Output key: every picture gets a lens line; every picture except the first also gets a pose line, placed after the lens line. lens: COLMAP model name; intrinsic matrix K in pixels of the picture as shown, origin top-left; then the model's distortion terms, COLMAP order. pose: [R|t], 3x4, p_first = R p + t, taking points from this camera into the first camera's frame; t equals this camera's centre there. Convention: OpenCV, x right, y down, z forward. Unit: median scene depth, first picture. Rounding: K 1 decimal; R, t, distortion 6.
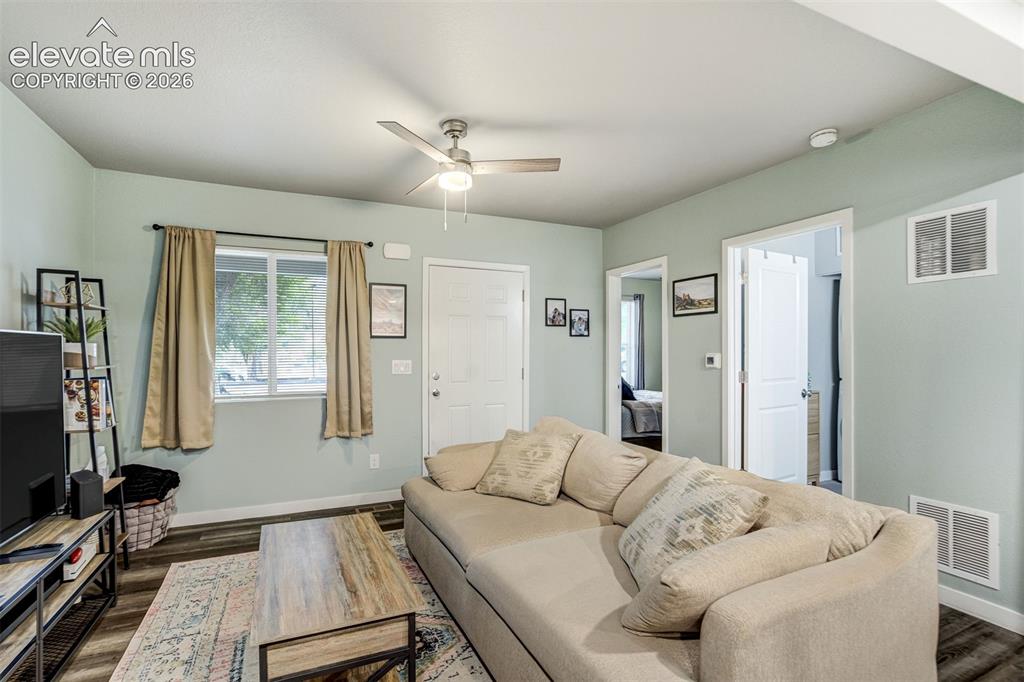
lens RADIAL K [[488.7, 0, 507.4], [0, 488.7, 347.7], [0, 0, 1]] dist [-0.023130, 0.000873]
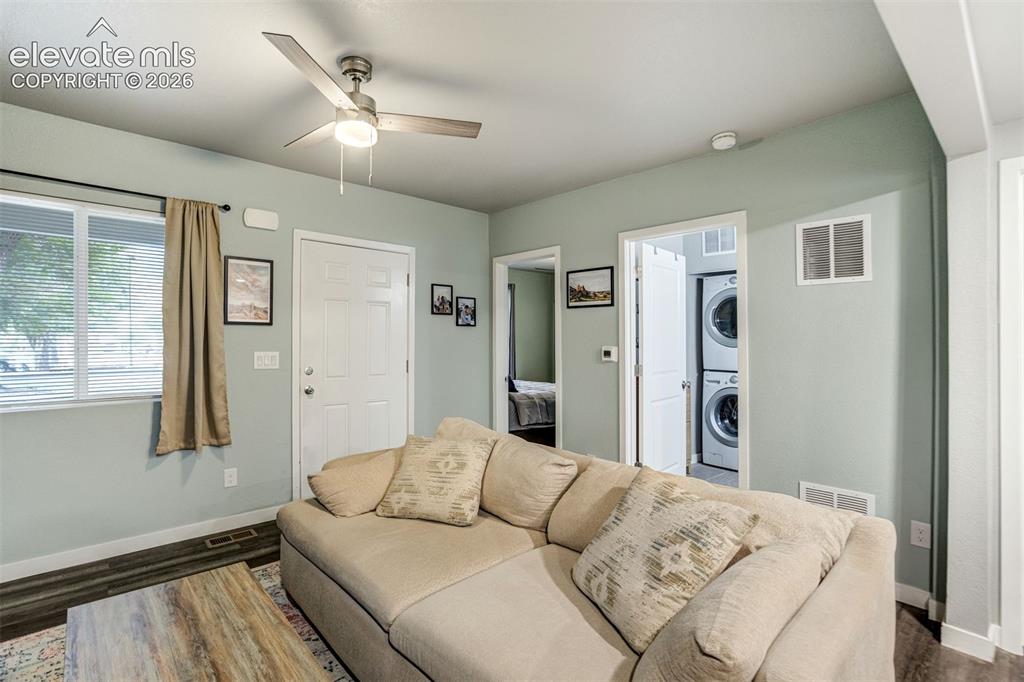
lens RADIAL K [[467.1, 0, 487.0], [0, 467.1, 337.2], [0, 0, 1]] dist [-0.044439, 0.016385]
pose [[0.957417, 0.010698, 0.288511, -0.113870], [-0.013031, 0.999896, 0.006164, -0.011915], [-0.288415, -0.009661, 0.957457, 0.197508]]
